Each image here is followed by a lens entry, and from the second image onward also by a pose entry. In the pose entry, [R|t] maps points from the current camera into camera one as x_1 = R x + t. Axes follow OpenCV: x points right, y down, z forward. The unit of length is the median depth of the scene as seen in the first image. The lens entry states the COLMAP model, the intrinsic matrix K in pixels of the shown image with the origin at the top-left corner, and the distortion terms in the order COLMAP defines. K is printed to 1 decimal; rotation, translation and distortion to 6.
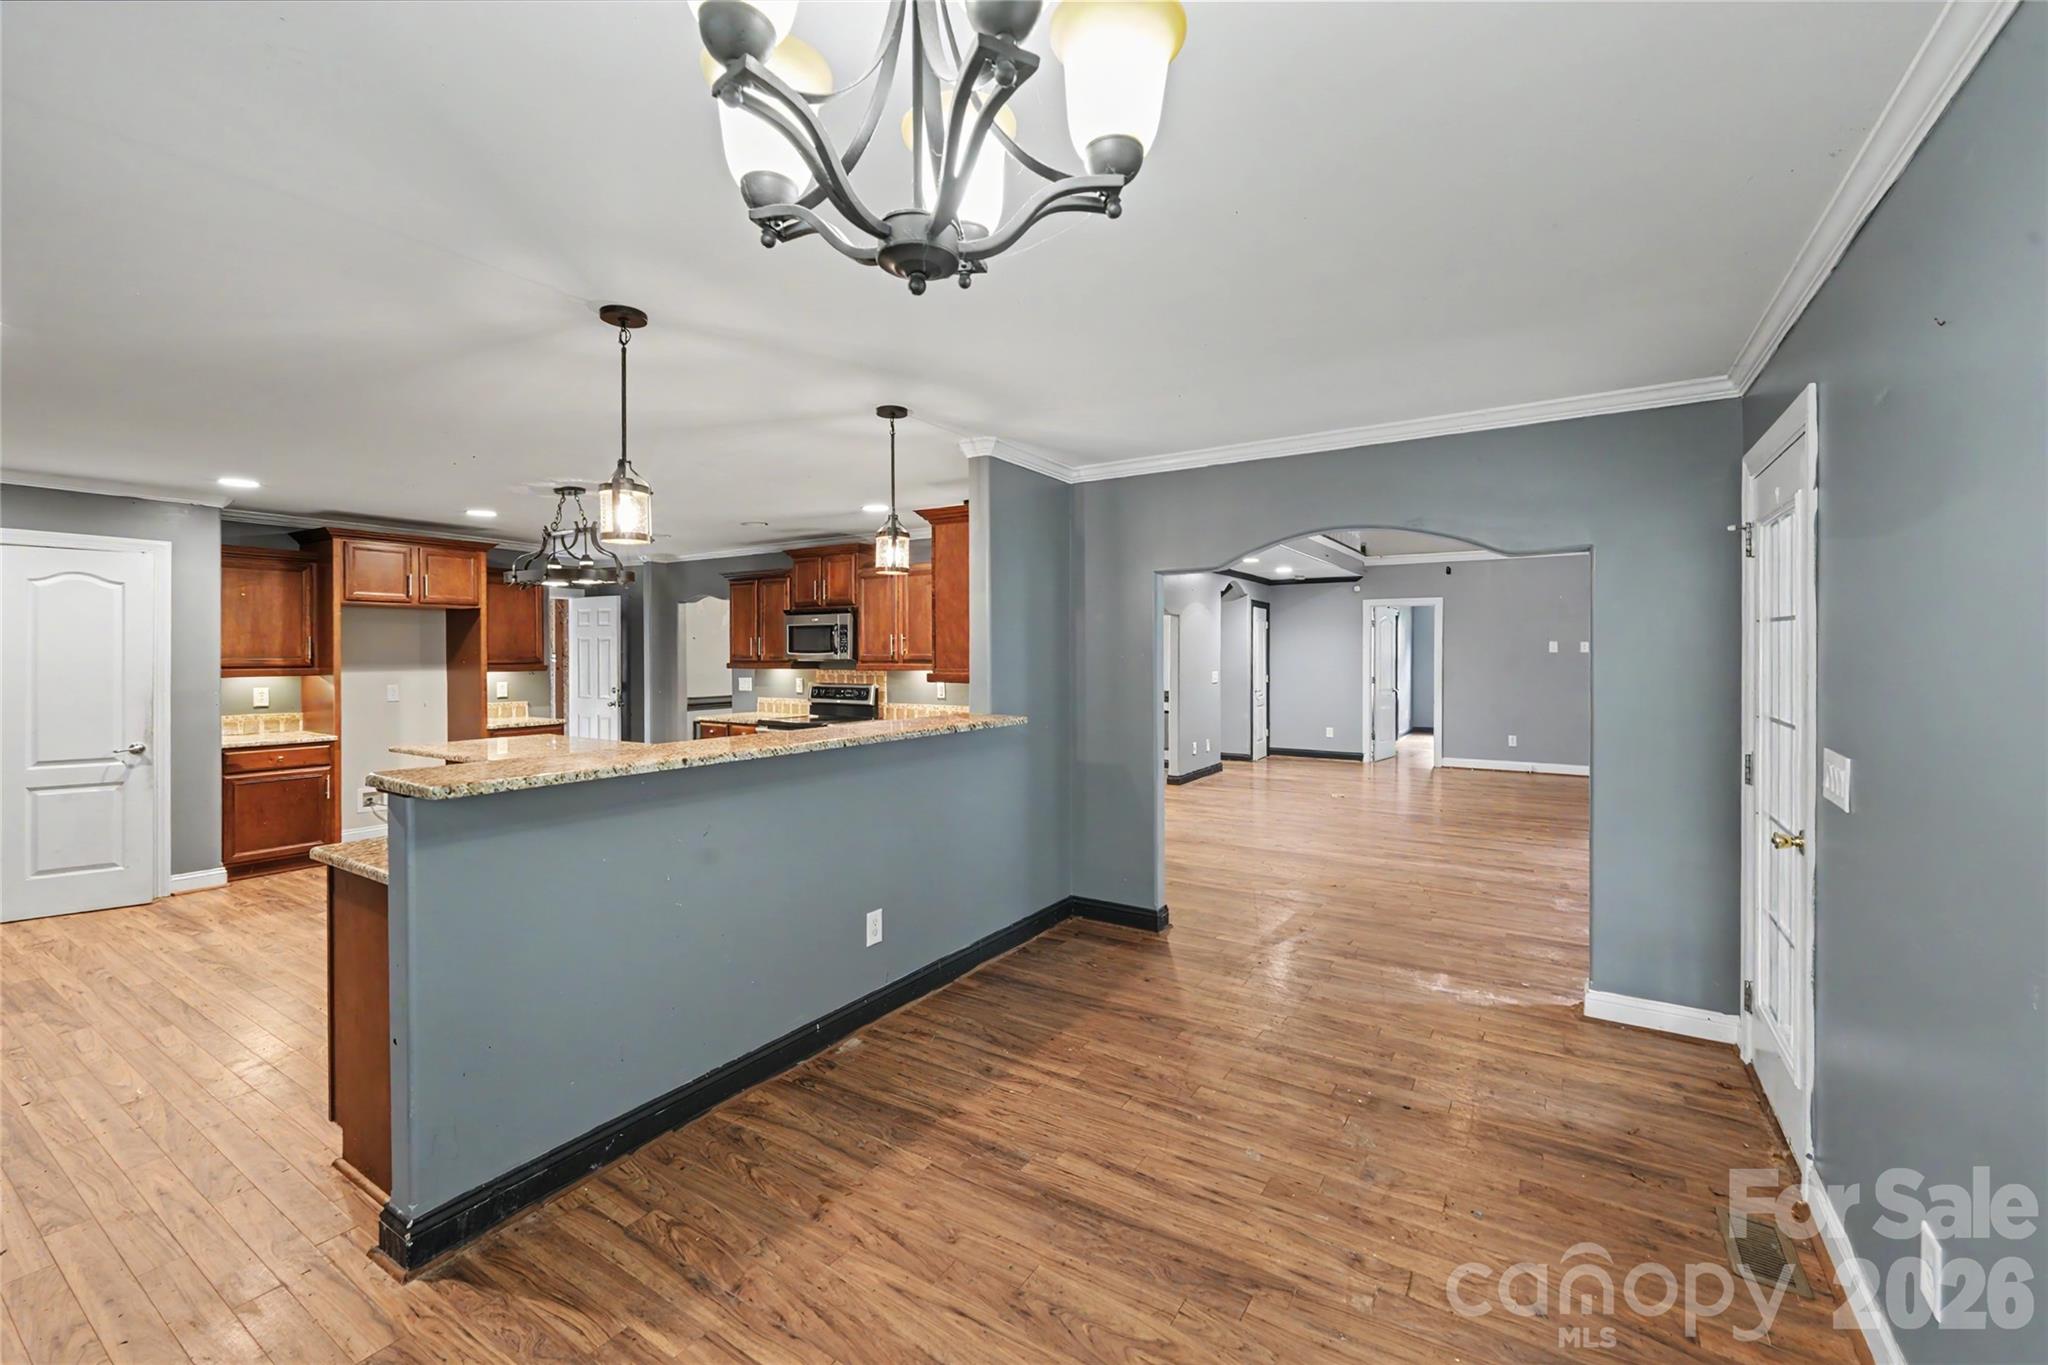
lens RADIAL K [[841.3, 0, 1020.3], [0, 841.3, 662.8], [0, 0, 1]] dist [-0.003101, -0.000732]
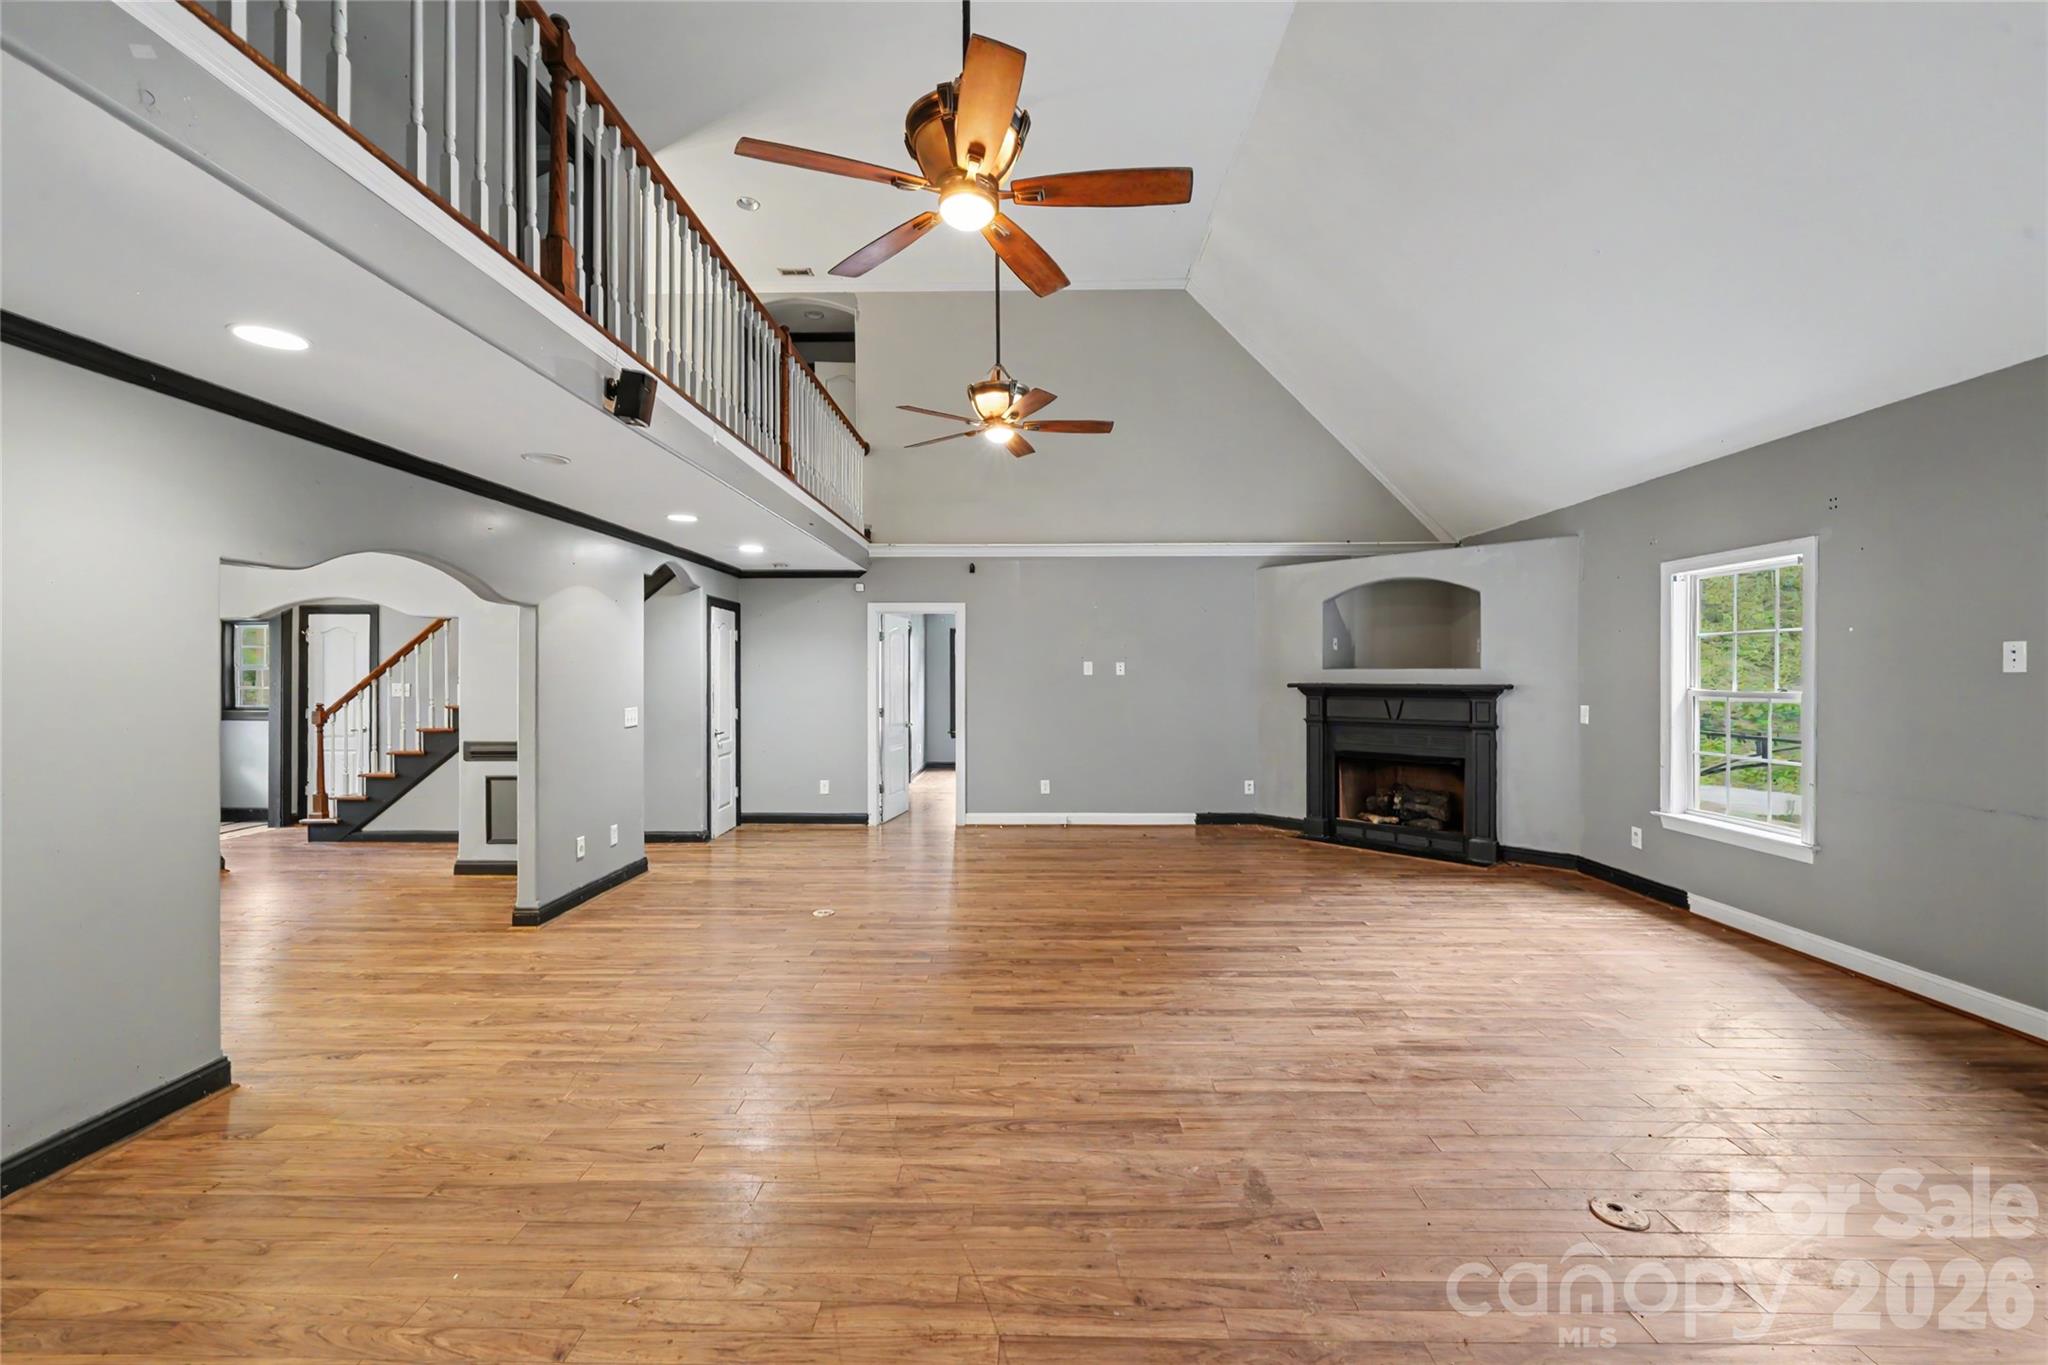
lens RADIAL K [[841.3, 0, 1012.3], [0, 841.3, 681.1], [0, 0, 1]] dist [-0.003101, -0.000732]
pose [[0.860536, -0.004816, 0.509366, 0.229550], [0.006166, 0.999981, -0.000962, -0.009325], [-0.509352, 0.003968, 0.860549, 0.492773]]
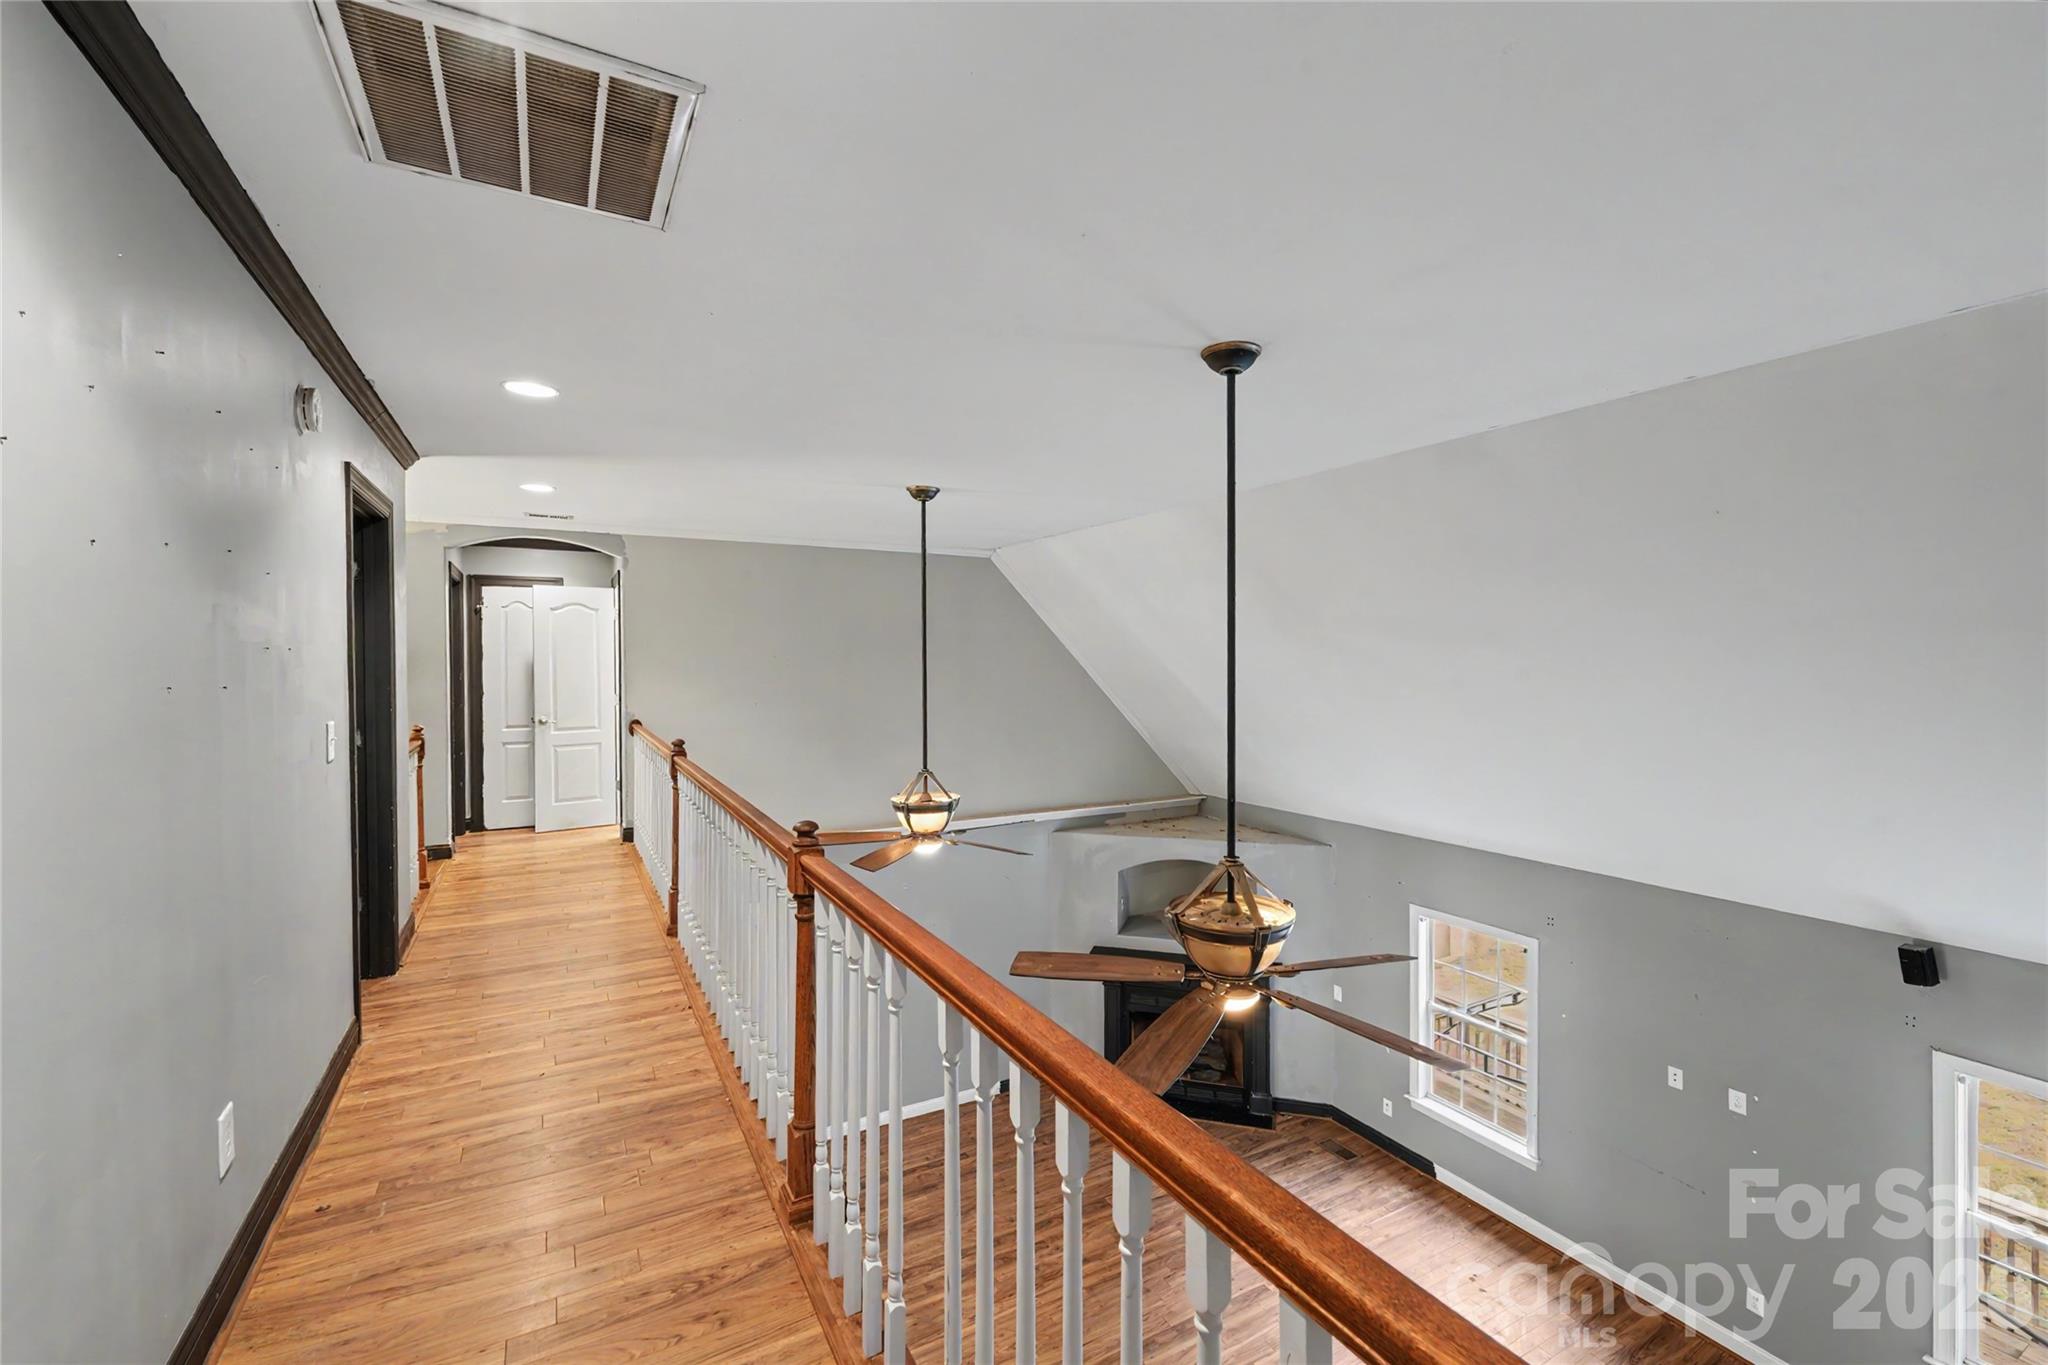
lens RADIAL K [[841.3, 0, 1037.1], [0, 841.3, 668.6], [0, 0, 1]] dist [-0.003101, -0.000732]
pose [[0.485145, 0.004543, 0.874422, 0.041203], [0.007896, 0.999923, -0.009576, -0.392265], [-0.874398, 0.011550, 0.485072, 0.754428]]
